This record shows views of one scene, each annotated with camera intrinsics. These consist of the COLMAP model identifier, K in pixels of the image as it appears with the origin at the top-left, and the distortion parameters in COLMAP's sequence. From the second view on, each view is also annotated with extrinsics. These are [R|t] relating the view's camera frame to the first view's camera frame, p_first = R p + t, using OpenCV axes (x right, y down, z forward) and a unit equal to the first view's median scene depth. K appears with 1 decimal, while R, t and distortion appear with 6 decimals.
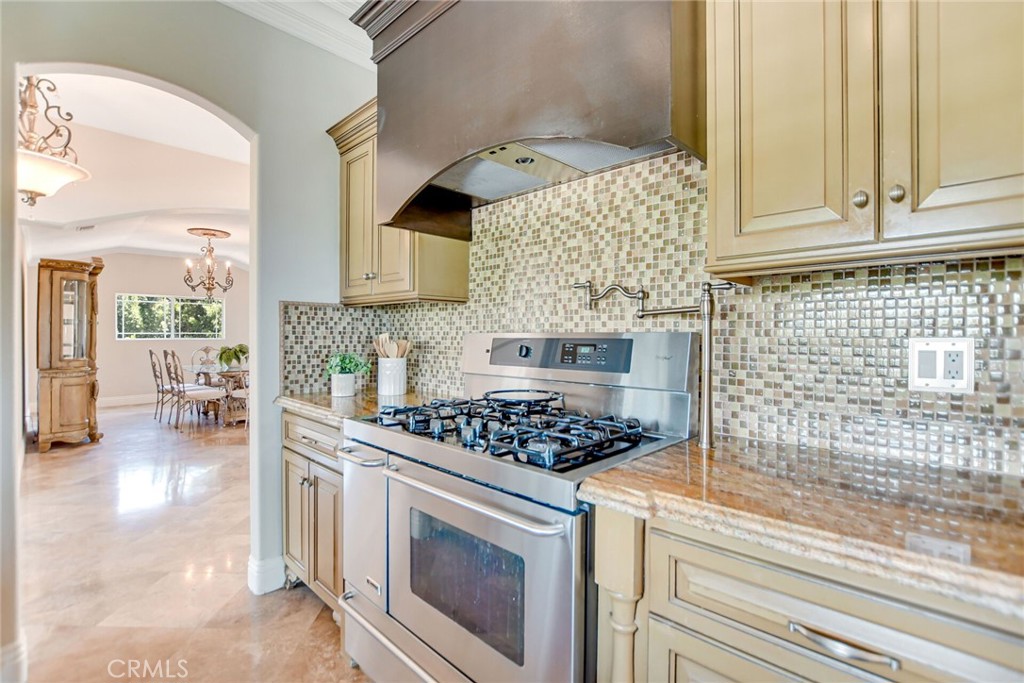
lens RADIAL K [[462.8, 0, 507.6], [0, 462.8, 338.9], [0, 0, 1]] dist [-0.019010, 0.000979]
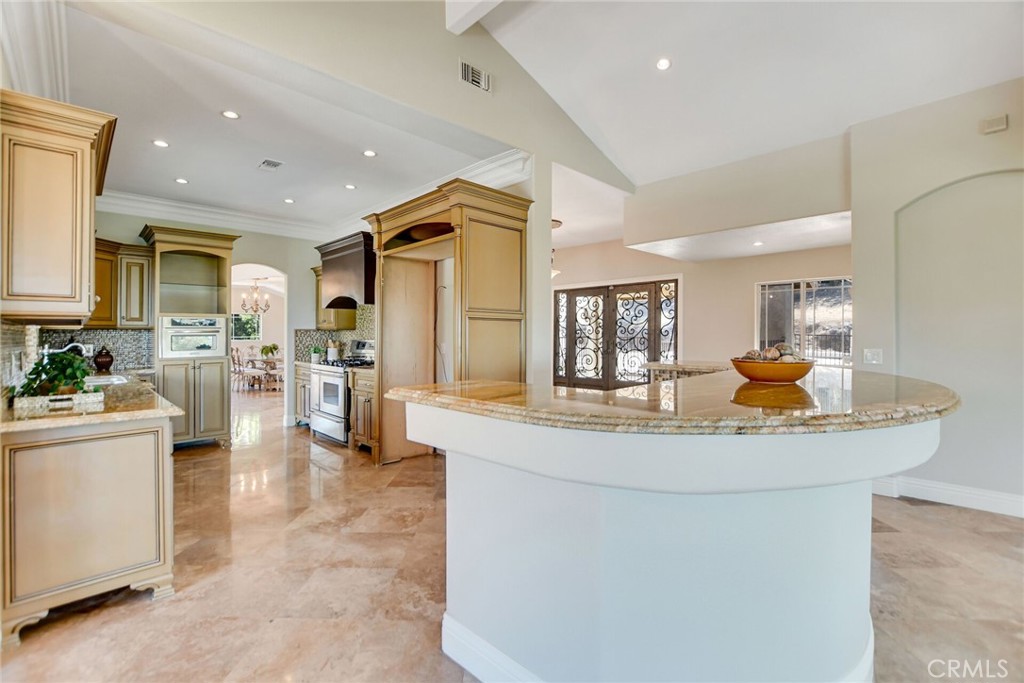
lens RADIAL K [[462.8, 0, 512.9], [0, 462.8, 332.5], [0, 0, 1]] dist [-0.019010, 0.000979]
pose [[0.999601, -0.004277, -0.027937, 0.371291], [0.003963, 0.999929, -0.011274, -0.007921], [0.027983, 0.011158, 0.999546, -0.719248]]
